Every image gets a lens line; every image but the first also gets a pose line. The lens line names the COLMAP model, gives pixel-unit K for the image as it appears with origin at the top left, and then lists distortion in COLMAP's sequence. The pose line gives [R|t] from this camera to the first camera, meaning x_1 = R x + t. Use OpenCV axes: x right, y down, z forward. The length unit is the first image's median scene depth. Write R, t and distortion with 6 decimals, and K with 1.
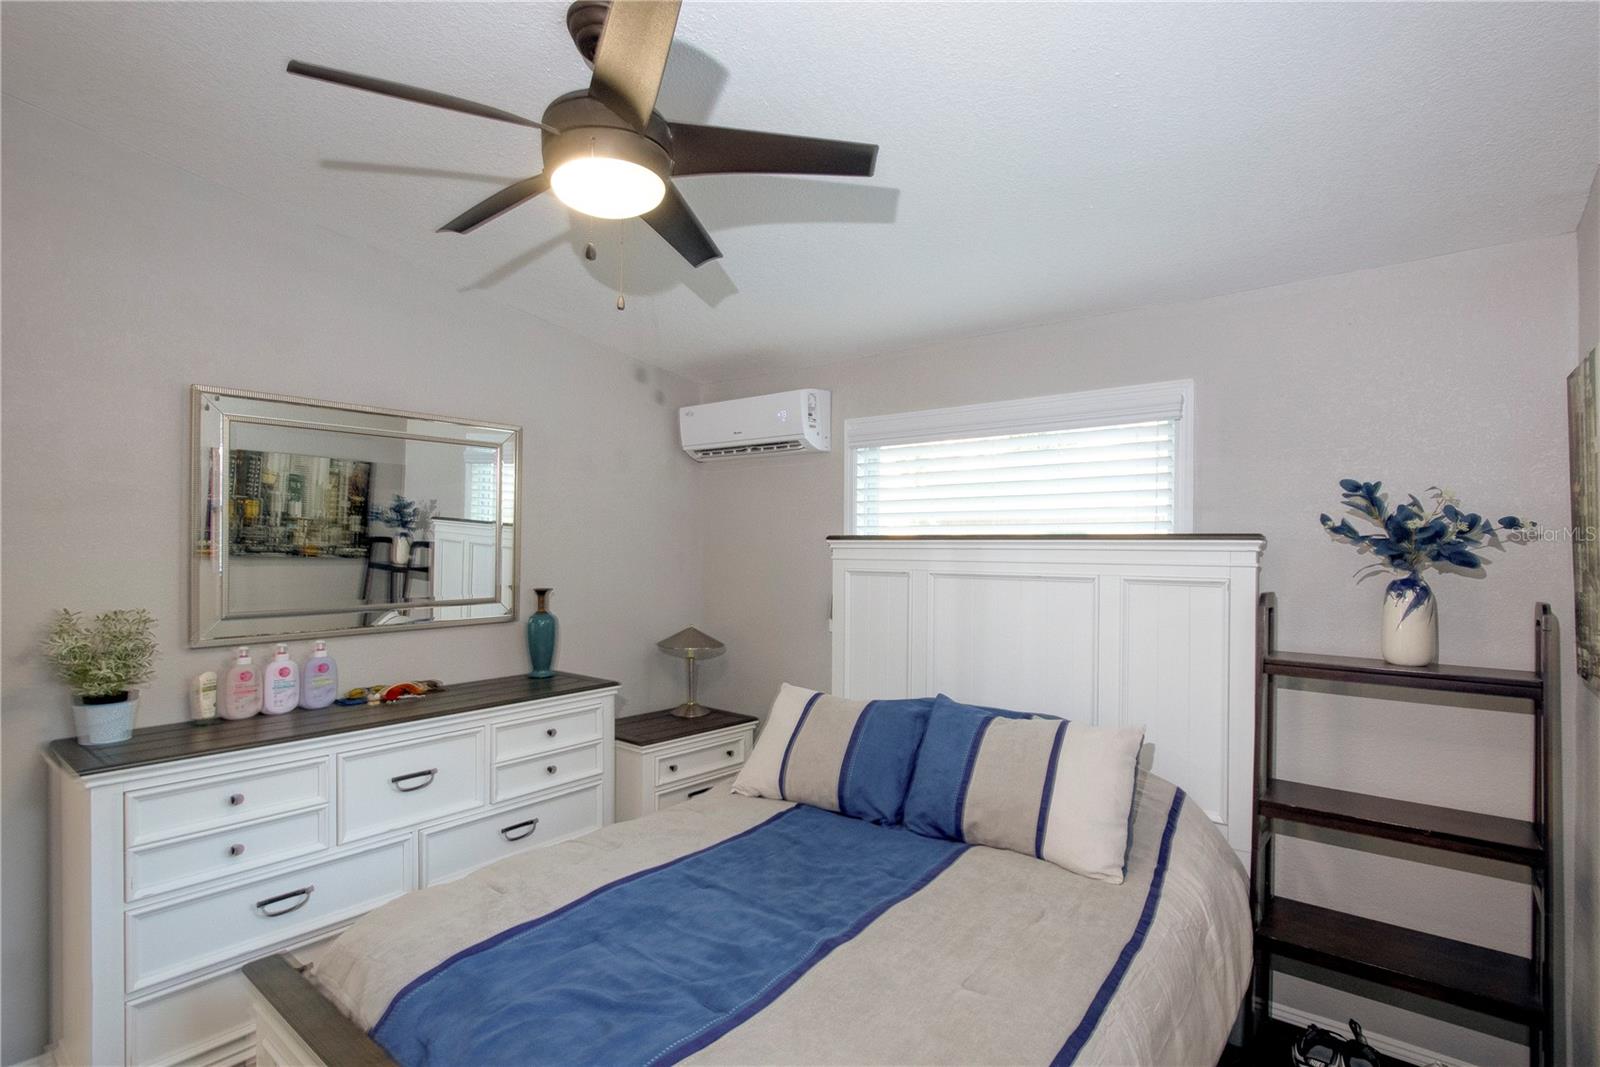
lens RADIAL K [[760.1, 0, 802.2], [0, 760.1, 551.1], [0, 0, 1]] dist [0.002725, 0.000392]
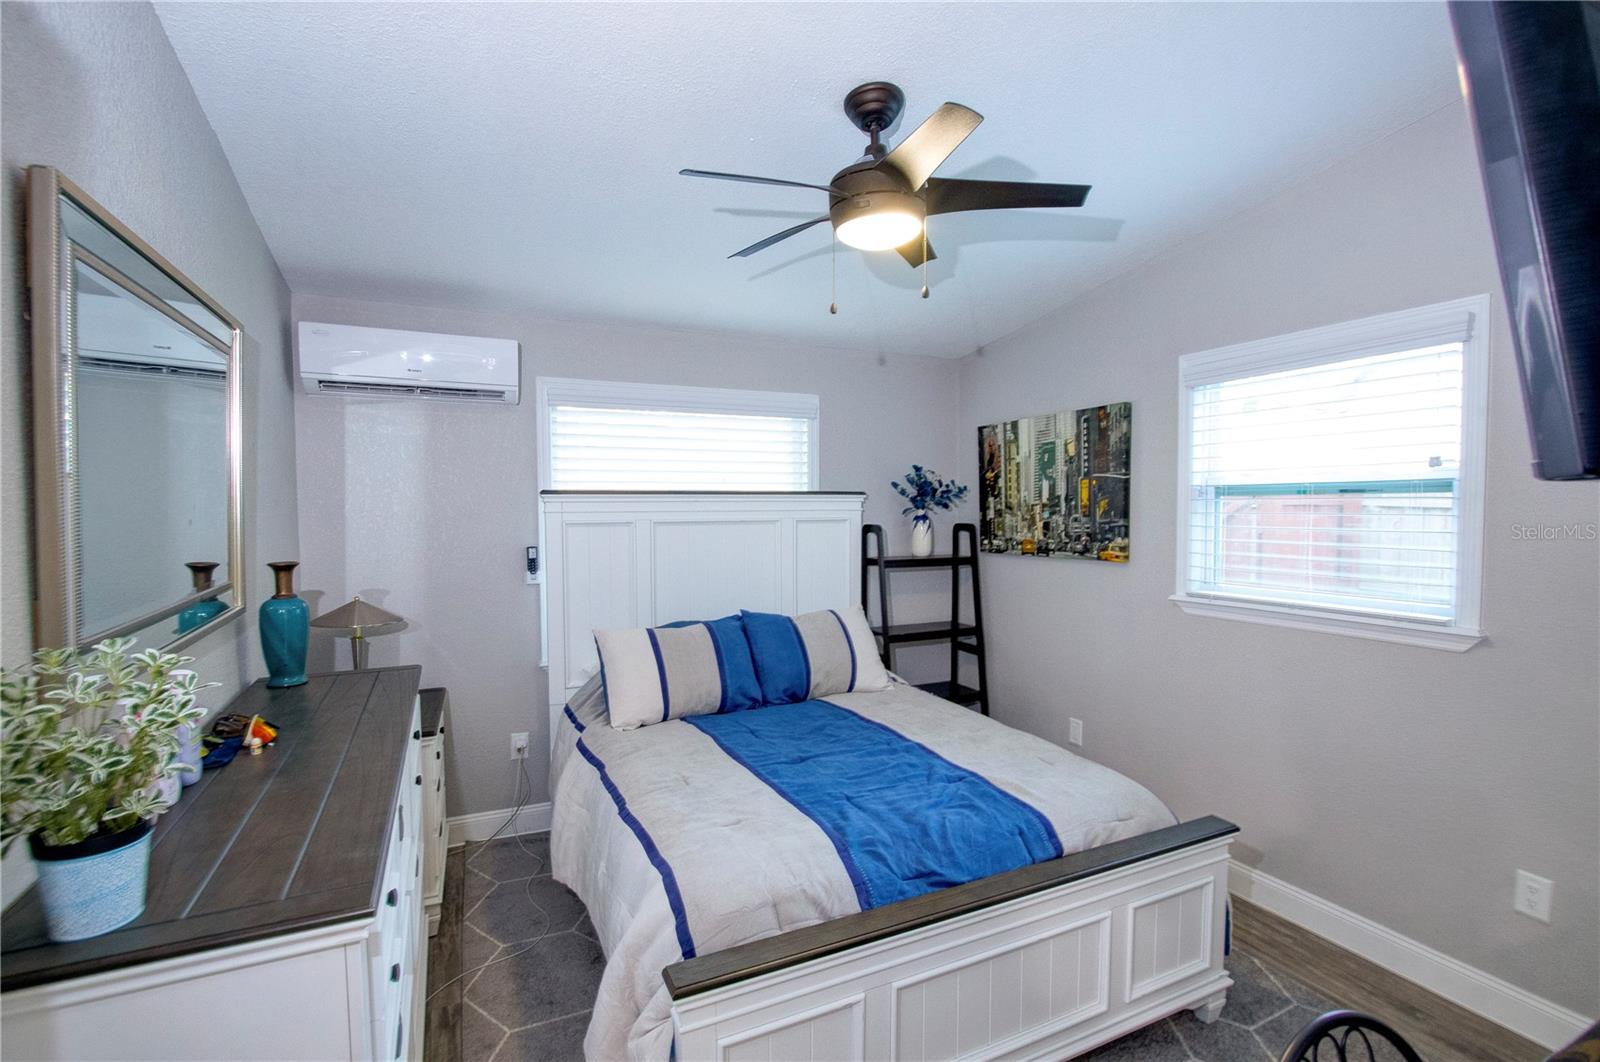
lens RADIAL K [[756.7, 0, 800.0], [0, 756.7, 531.0], [0, 0, 1]] dist [-0.000916, -0.000222]
pose [[0.458022, -0.045627, 0.887769, -1.003117], [0.006210, 0.998822, 0.048131, -0.016657], [-0.888919, -0.016532, 0.457766, 0.311219]]
